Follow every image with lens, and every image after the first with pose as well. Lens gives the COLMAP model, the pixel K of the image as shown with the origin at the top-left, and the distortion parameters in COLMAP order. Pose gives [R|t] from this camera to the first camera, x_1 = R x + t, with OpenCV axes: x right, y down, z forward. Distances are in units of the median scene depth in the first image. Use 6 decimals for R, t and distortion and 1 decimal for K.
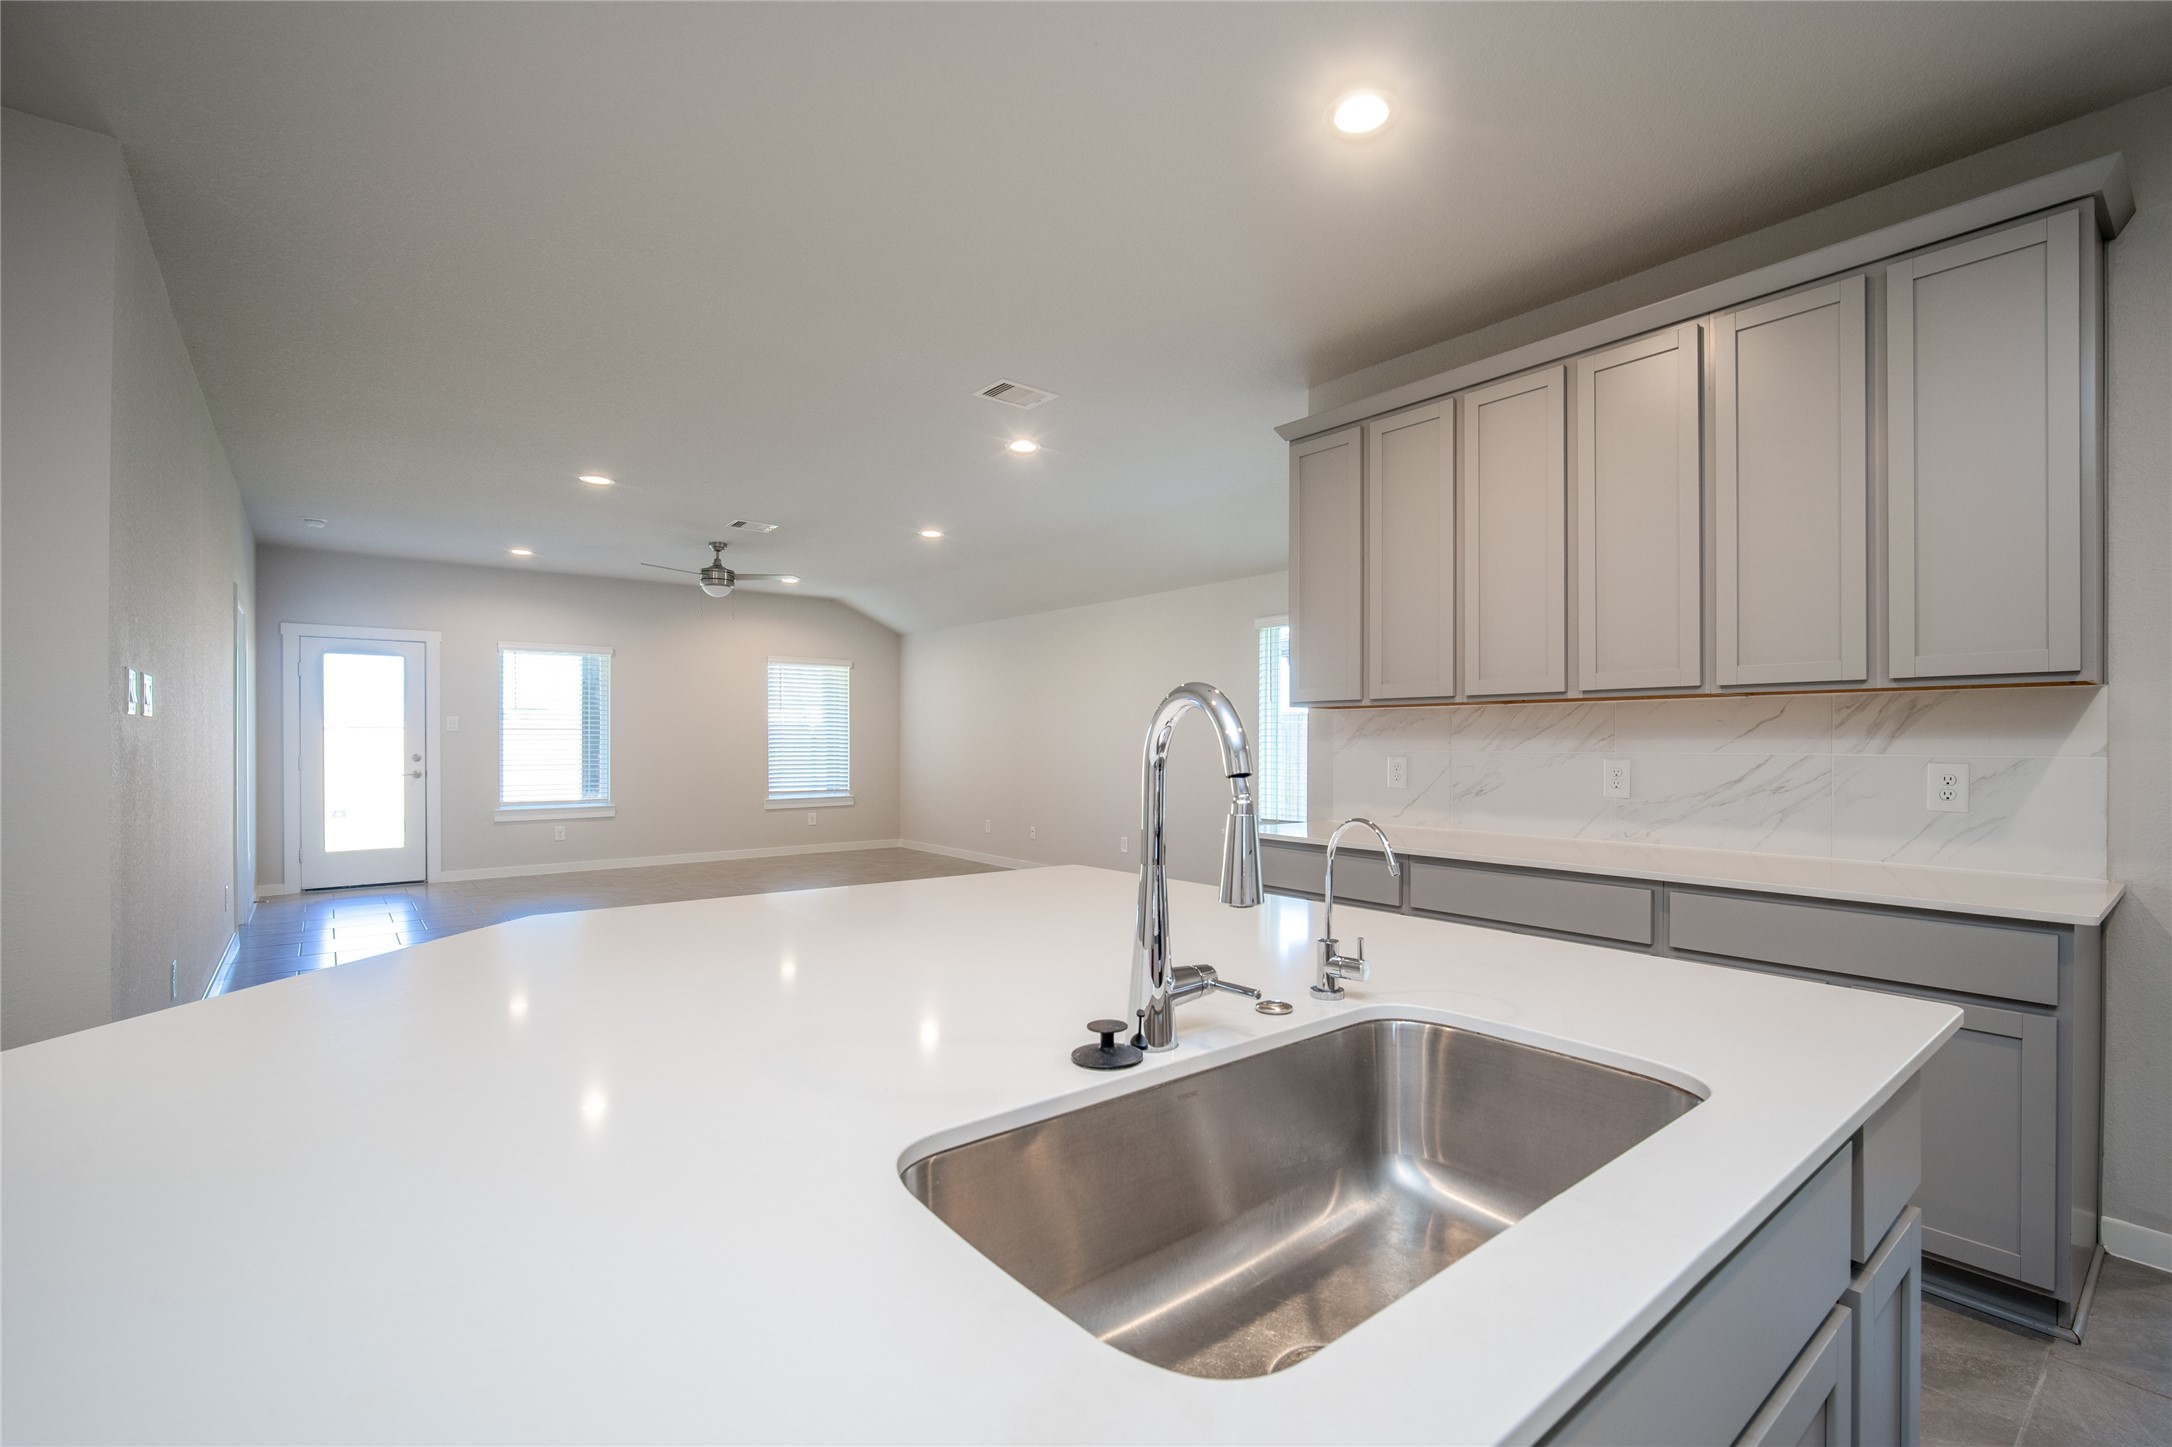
lens RADIAL K [[983.4, 0, 1093.1], [0, 983.4, 741.3], [0, 0, 1]] dist [-0.005252, -0.000262]
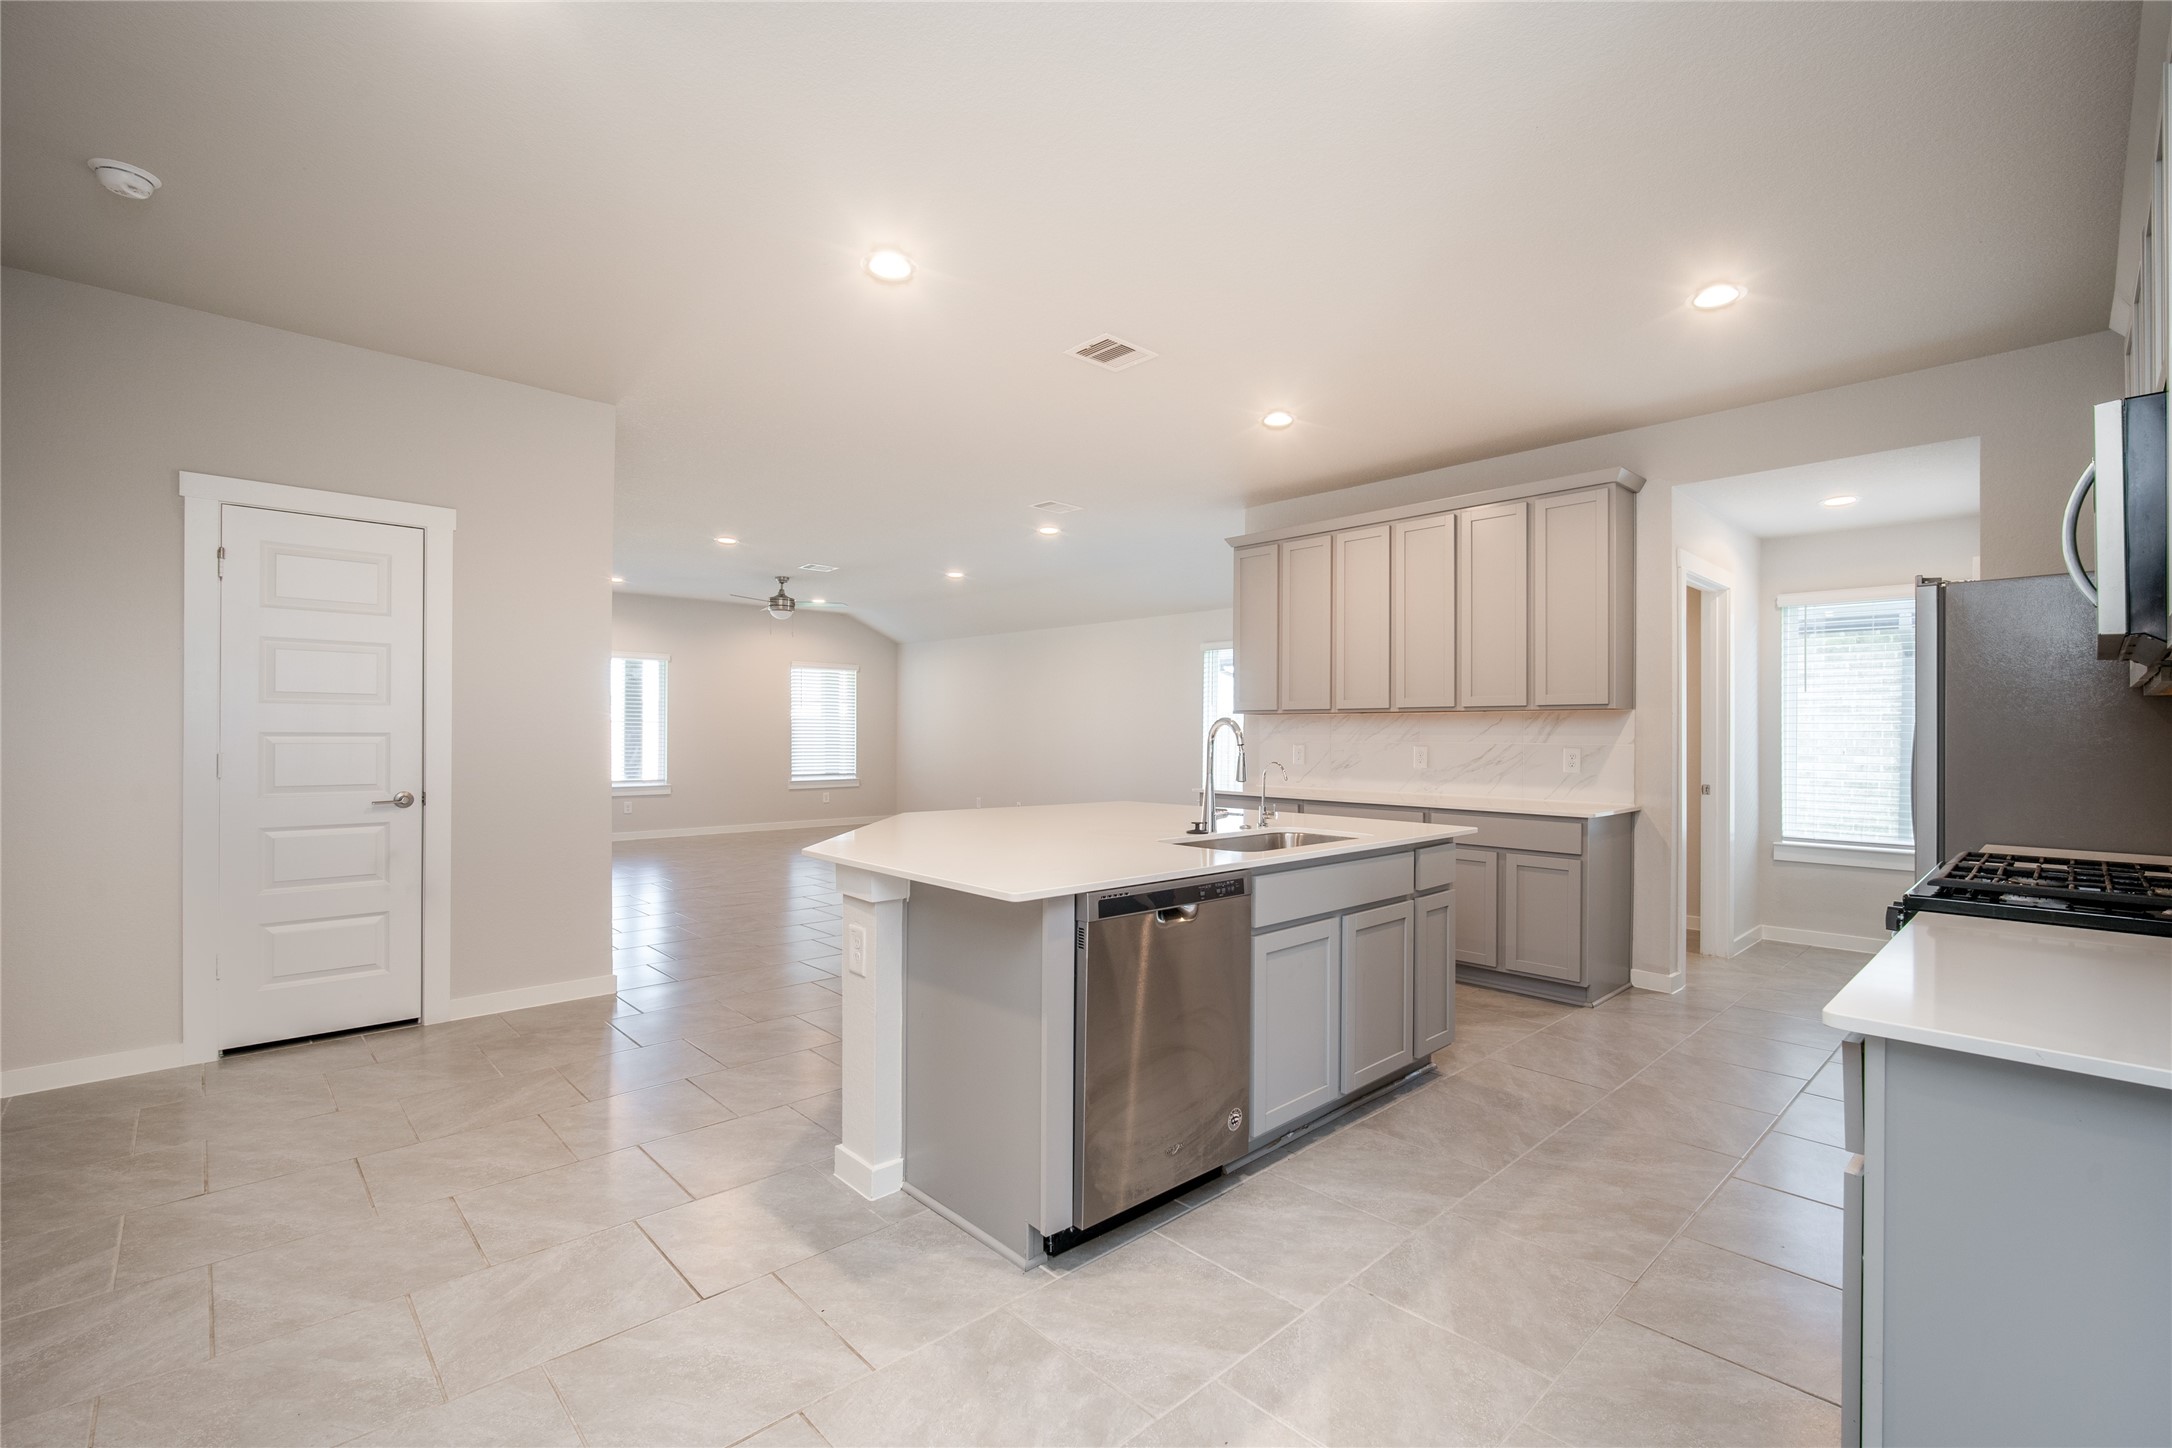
lens RADIAL K [[983.4, 0, 1089.7], [0, 983.4, 735.9], [0, 0, 1]] dist [-0.005252, -0.000262]
pose [[0.997215, 0.004284, 0.074452, -0.085164], [-0.004472, 0.999987, 0.002352, -0.000648], [-0.074441, -0.002678, 0.997222, -0.324655]]
